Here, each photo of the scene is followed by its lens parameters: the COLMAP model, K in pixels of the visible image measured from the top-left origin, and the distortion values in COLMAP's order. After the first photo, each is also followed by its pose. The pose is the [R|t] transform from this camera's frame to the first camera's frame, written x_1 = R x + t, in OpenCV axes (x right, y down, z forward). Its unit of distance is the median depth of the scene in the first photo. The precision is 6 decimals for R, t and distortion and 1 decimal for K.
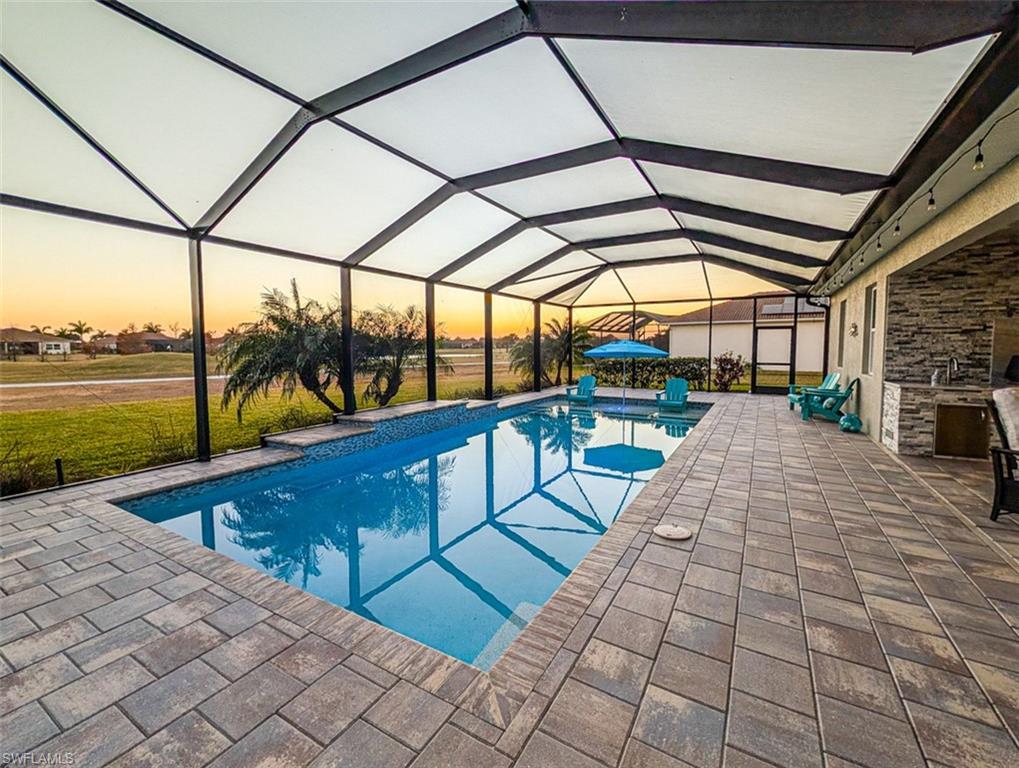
lens RADIAL K [[451.2, 0, 459.7], [0, 451.2, 373.5], [0, 0, 1]] dist [0.001613, 0.000392]
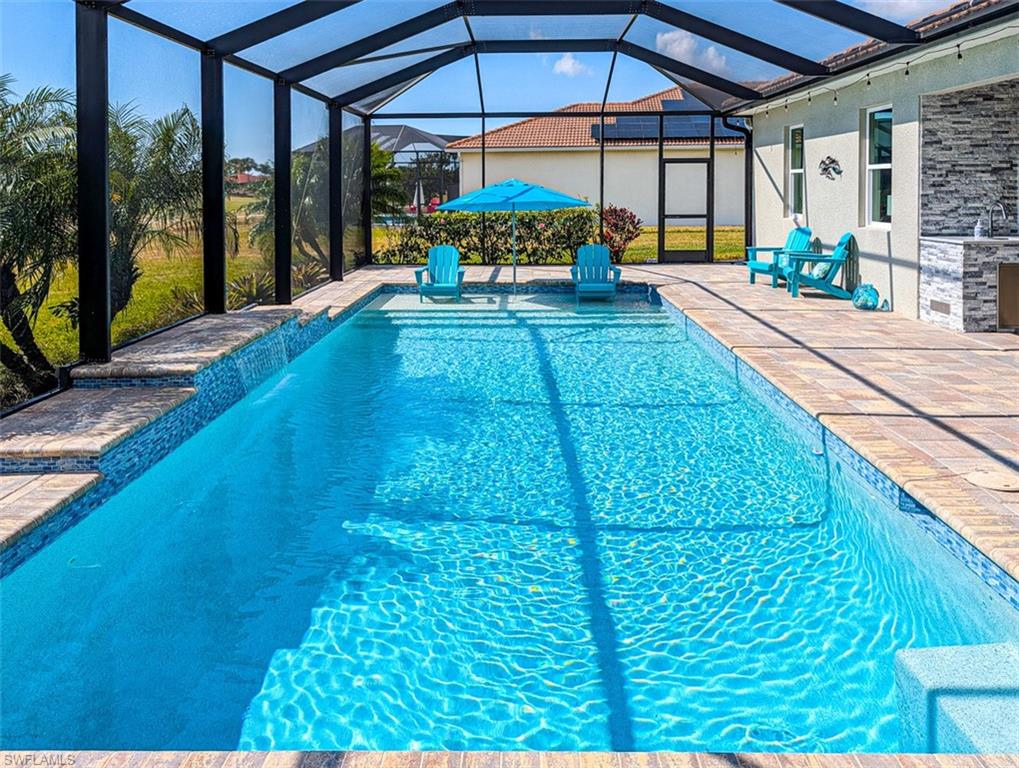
lens RADIAL K [[871.0, 0, 498.0], [0, 871.0, 205.4], [0, 0, 1]] dist [0.011313, -0.007195]
pose [[0.846219, -0.015962, 0.532596, -0.423091], [0.037987, 0.998815, -0.030420, -0.017162], [-0.531479, 0.045974, 0.845823, 0.163100]]
